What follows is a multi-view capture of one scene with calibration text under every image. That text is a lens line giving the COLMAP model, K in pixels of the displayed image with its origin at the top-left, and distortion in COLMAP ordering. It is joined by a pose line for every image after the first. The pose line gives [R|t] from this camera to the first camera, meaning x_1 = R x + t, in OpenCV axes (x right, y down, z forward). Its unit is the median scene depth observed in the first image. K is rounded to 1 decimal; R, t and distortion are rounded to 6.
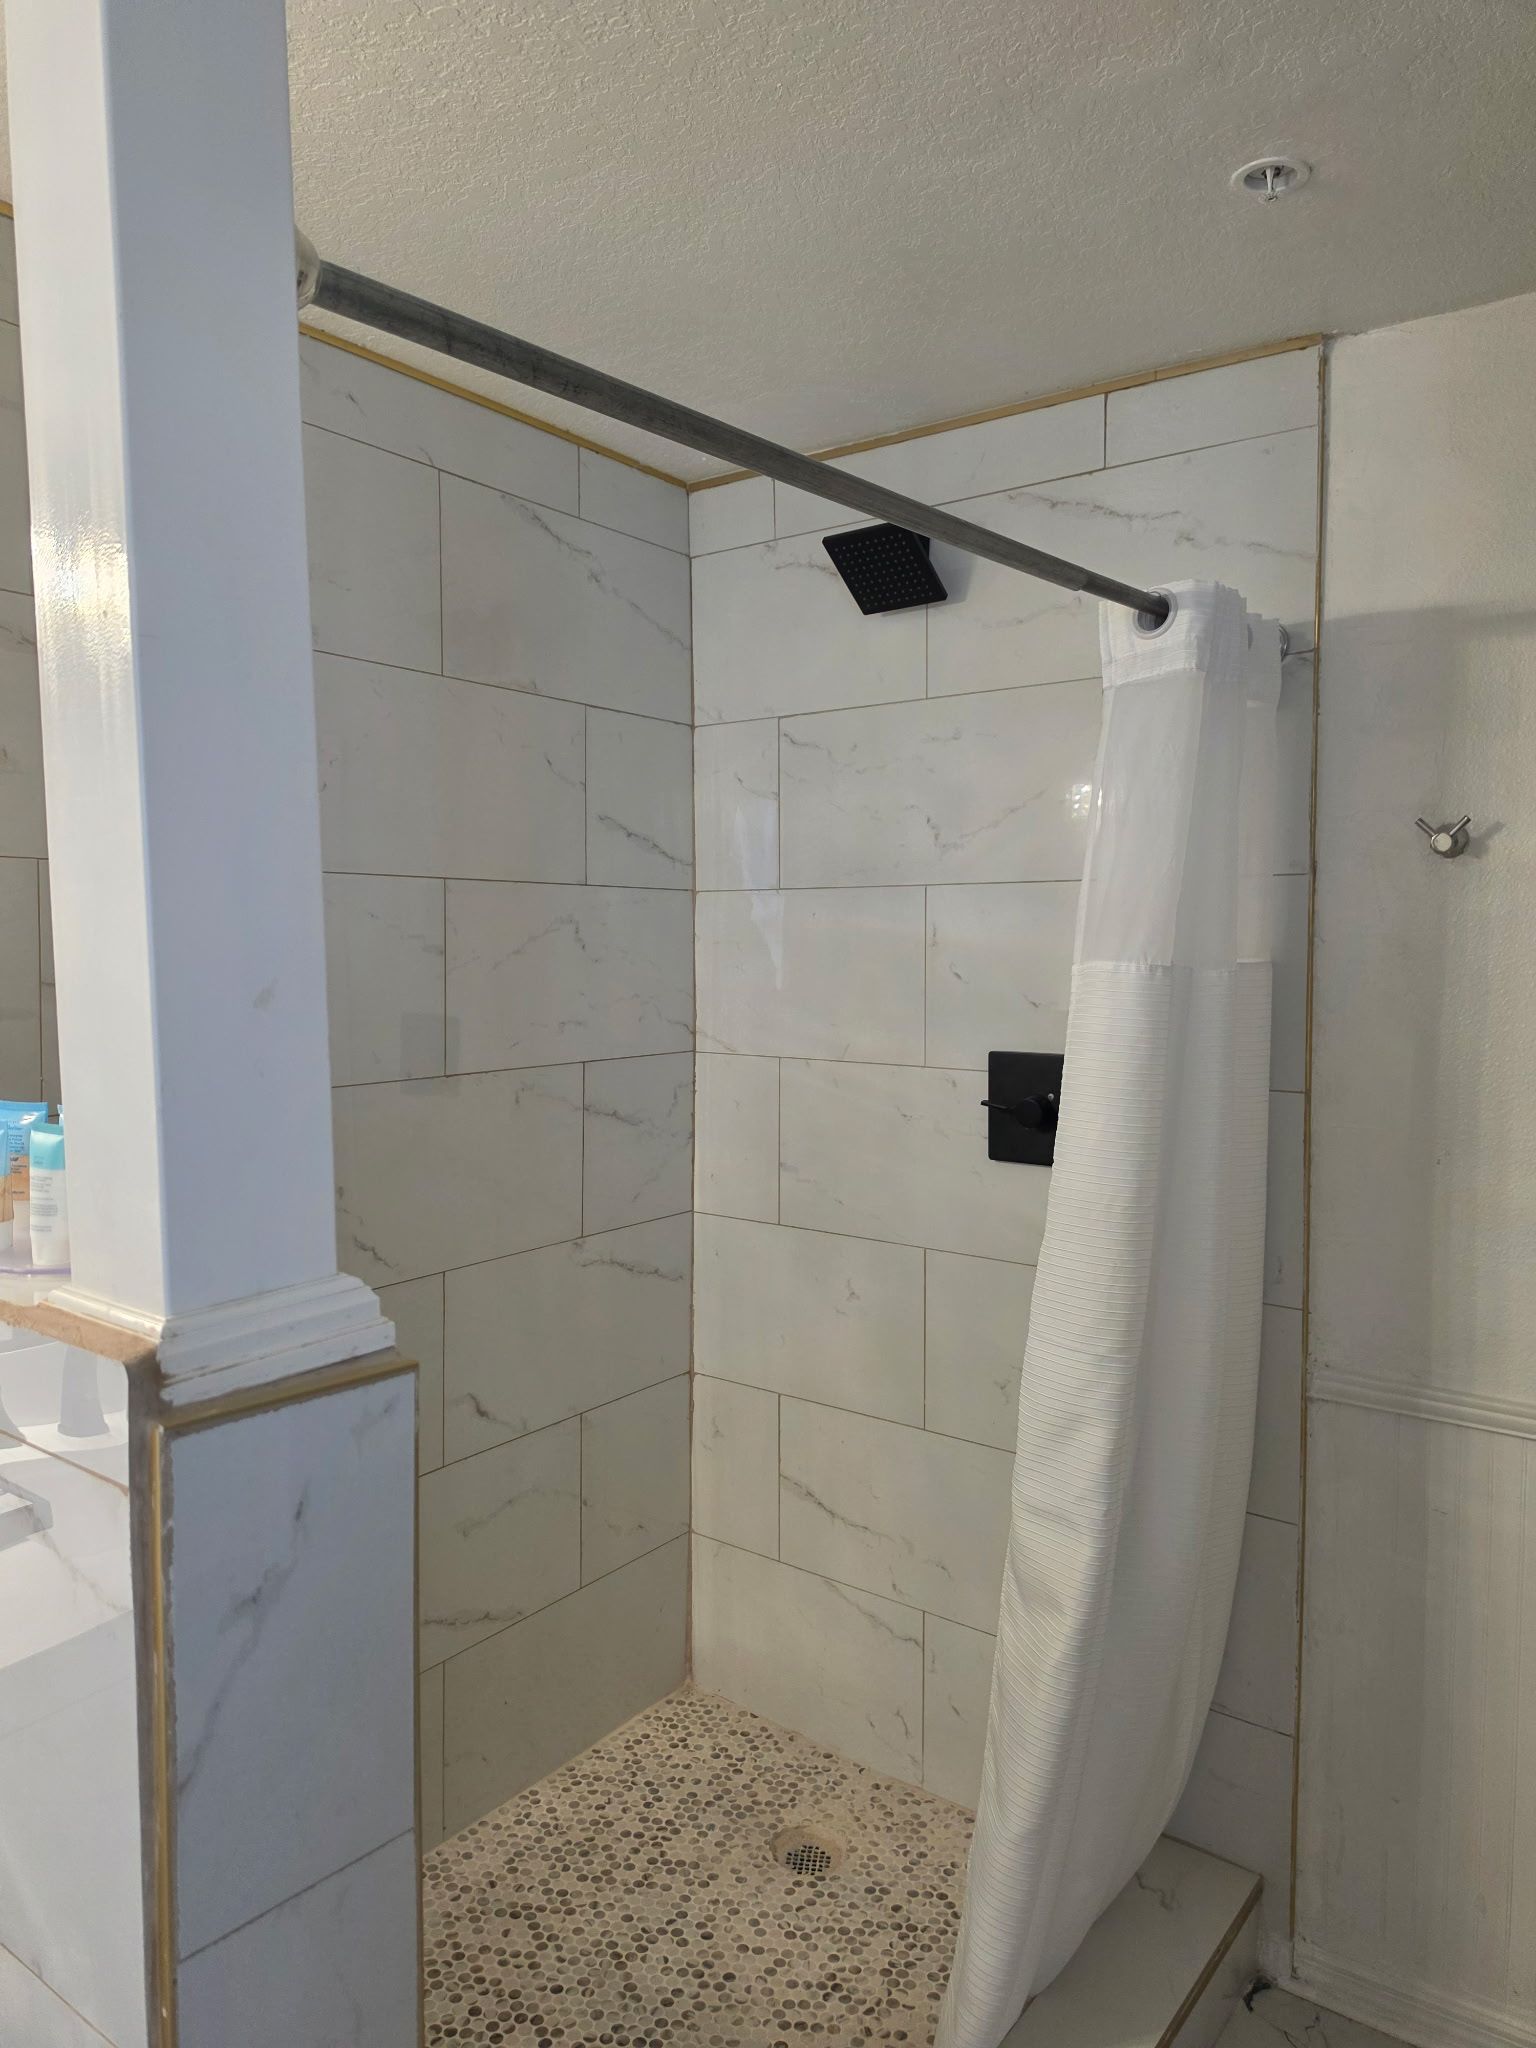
lens RADIAL K [[1452.5, 0, 766.2], [0, 1452.5, 1021.6], [0, 0, 1]] dist [0.029869, -0.013530]
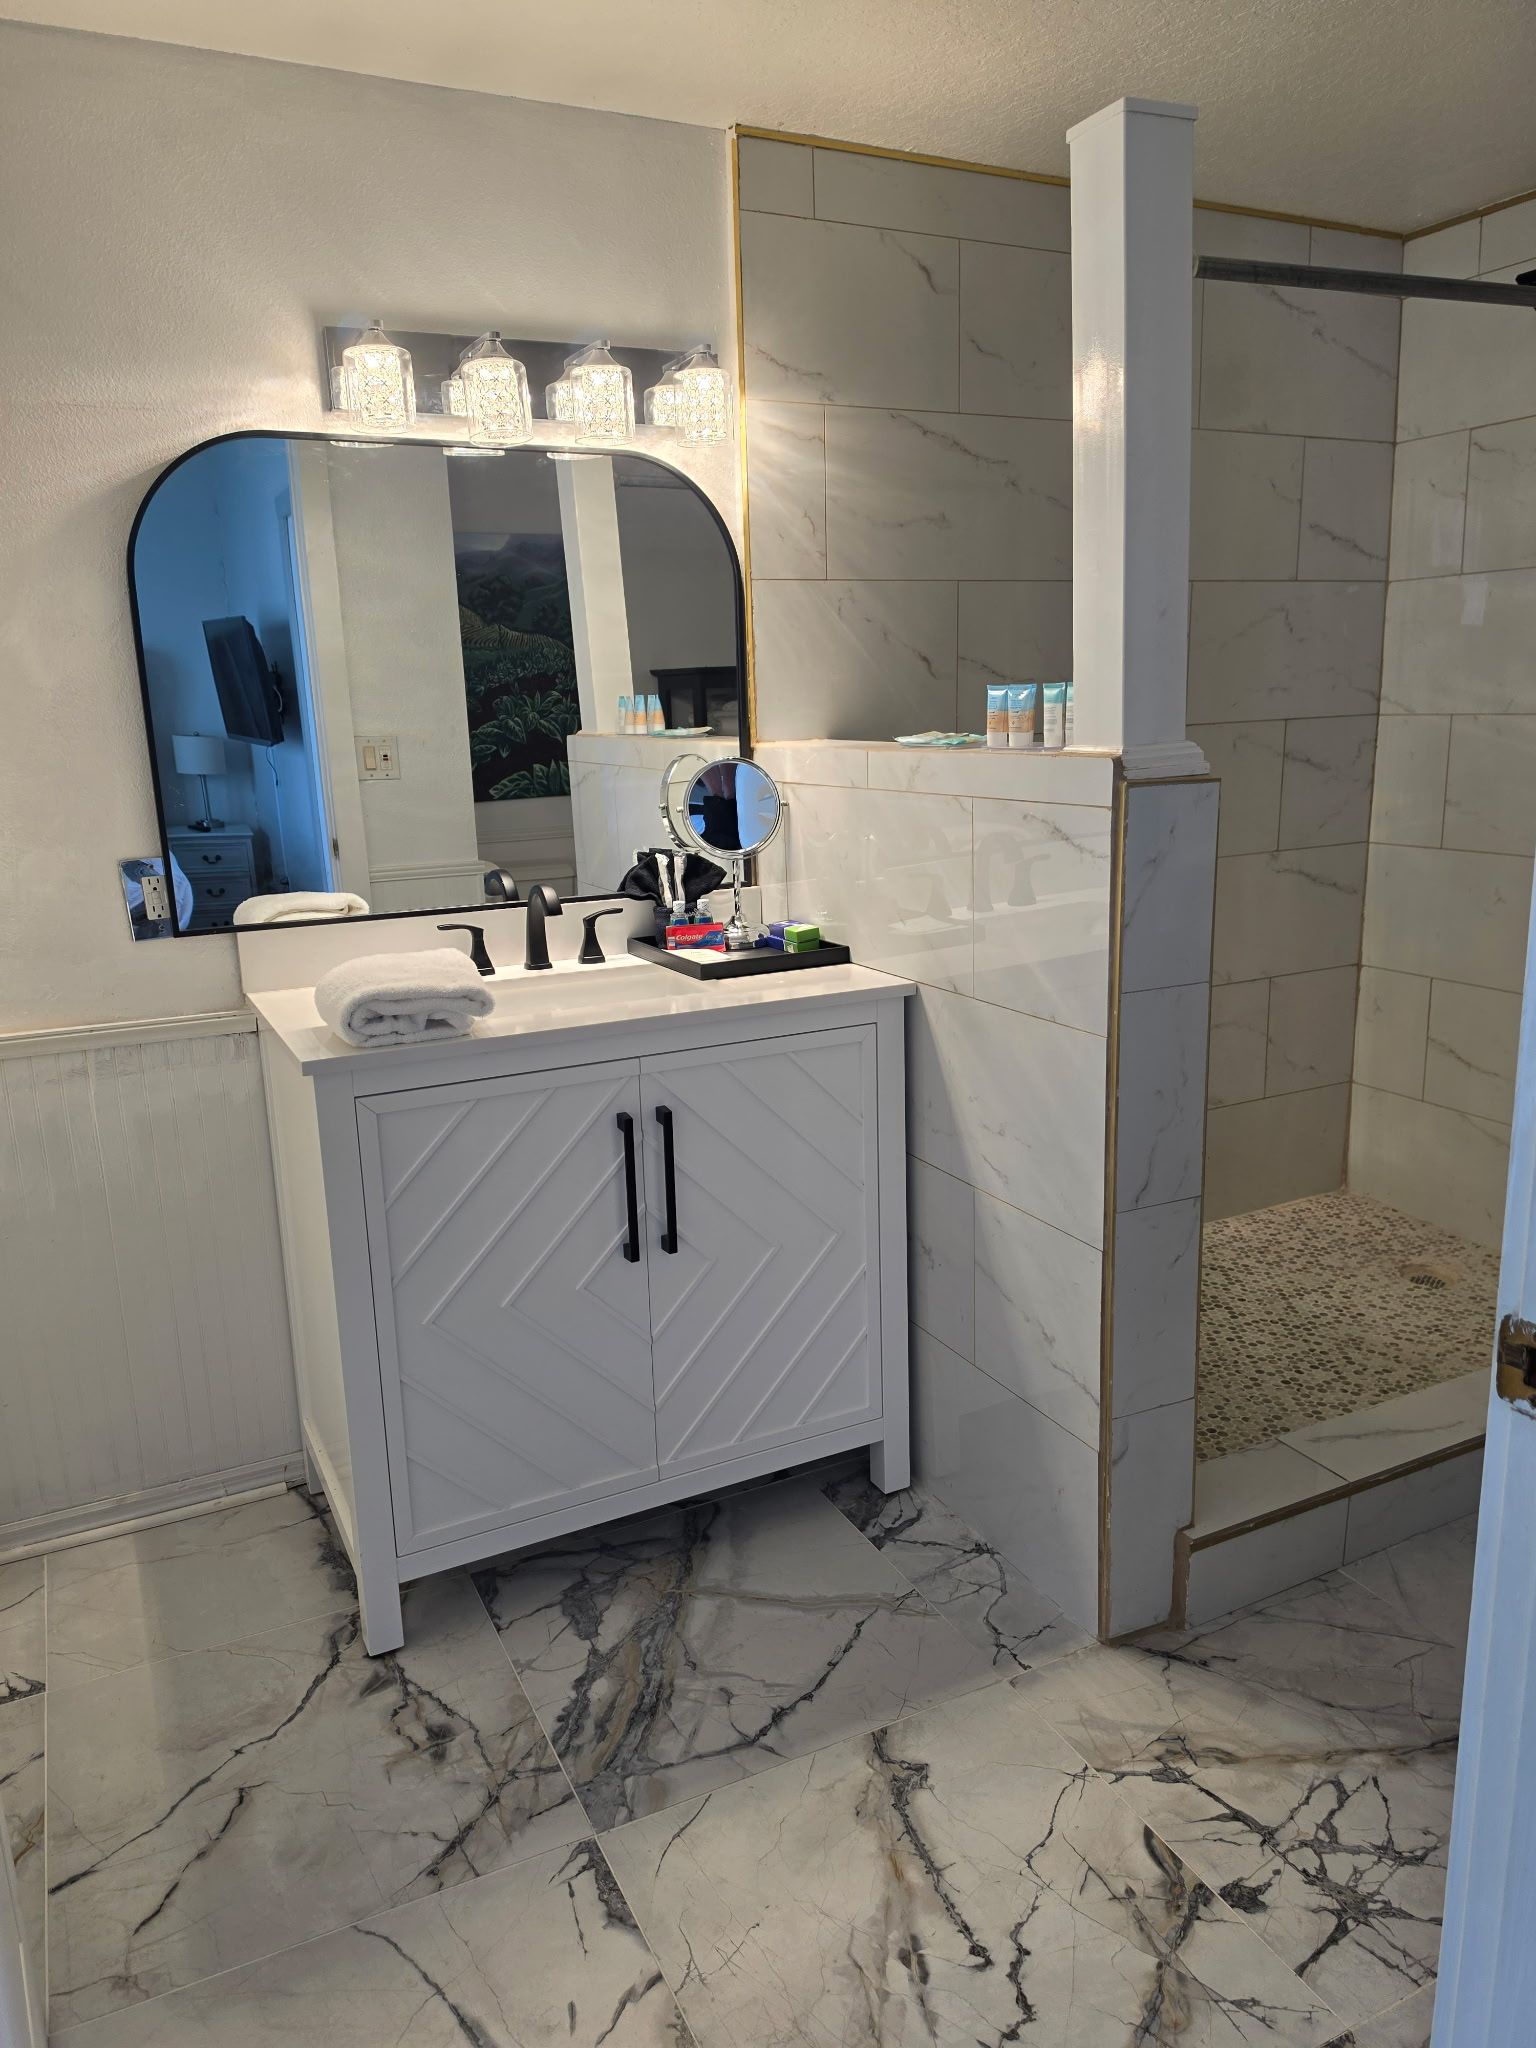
lens RADIAL K [[1451.1, 0, 757.1], [0, 1451.1, 1012.7], [0, 0, 1]] dist [0.030433, -0.006055]
pose [[0.897073, 0.066846, -0.436796, 0.043718], [0.008272, 0.985778, 0.167851, 0.068011], [0.441804, -0.154188, 0.883762, -0.461216]]
